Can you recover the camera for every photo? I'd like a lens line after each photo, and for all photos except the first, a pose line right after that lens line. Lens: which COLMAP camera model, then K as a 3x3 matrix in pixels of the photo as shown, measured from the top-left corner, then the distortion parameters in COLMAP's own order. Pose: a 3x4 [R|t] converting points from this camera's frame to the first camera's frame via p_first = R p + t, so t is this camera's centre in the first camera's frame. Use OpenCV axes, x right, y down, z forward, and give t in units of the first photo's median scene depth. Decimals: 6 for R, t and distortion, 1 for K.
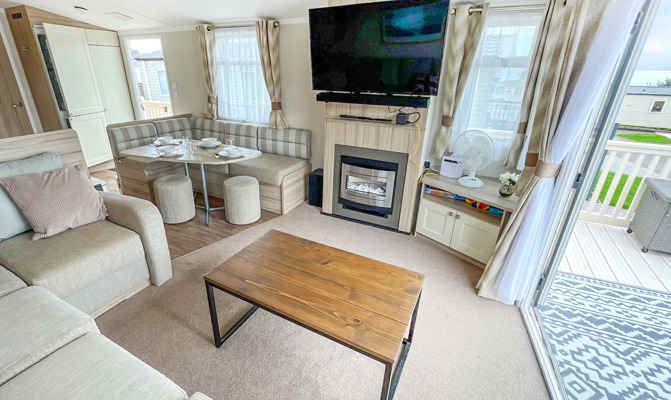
lens RADIAL K [[298.7, 0, 327.0], [0, 298.7, 187.1], [0, 0, 1]] dist [0.011019, -0.000119]
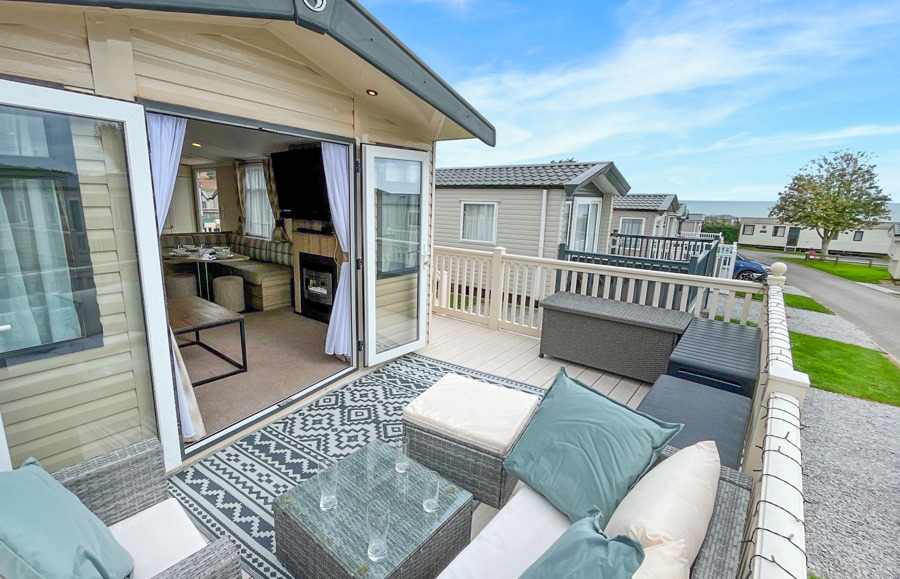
lens RADIAL K [[416.7, 0, 451.9], [0, 416.7, 286.3], [0, 0, 1]] dist [-0.000558, -0.000116]
pose [[0.978274, 0.045114, -0.202349, 0.805221], [-0.079028, 0.983489, -0.162799, 0.180923], [0.191664, 0.175253, 0.965687, -0.410511]]
